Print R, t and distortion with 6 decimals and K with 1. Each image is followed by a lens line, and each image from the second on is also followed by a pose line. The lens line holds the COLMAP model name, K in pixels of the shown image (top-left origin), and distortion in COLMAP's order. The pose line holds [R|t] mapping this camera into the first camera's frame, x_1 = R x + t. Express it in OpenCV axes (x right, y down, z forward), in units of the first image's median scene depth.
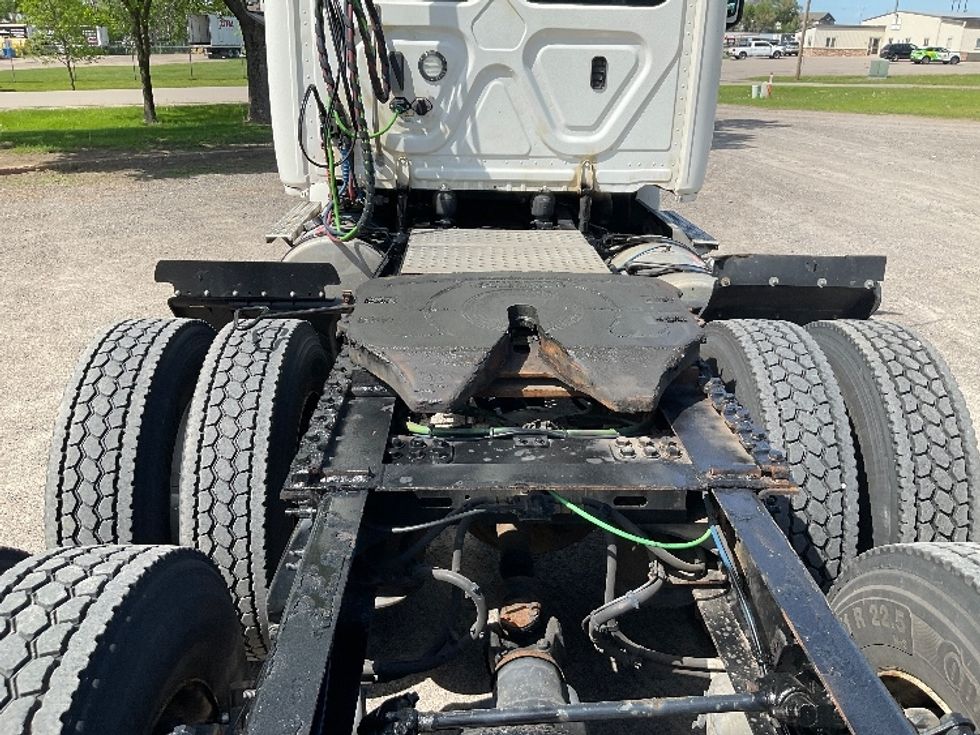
lens RADIAL K [[792.9, 0, 490.8], [0, 792.9, 380.0], [0, 0, 1]] dist [0.060436, -0.154555]
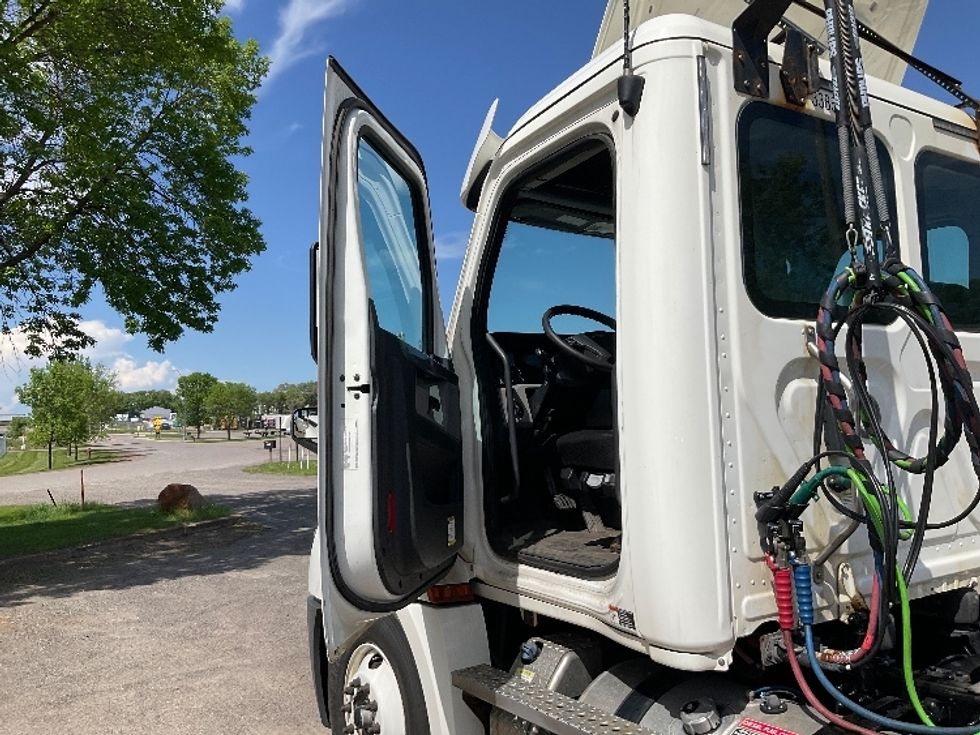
lens RADIAL K [[807.4, 0, 490.0], [0, 807.4, 367.5], [0, 0, 1]] dist [0.030504, -0.090373]
pose [[0.852439, -0.003894, 0.522813, -0.642490], [0.229584, 0.901192, -0.367620, -0.252194], [-0.469723, 0.433402, 0.769105, 0.607926]]
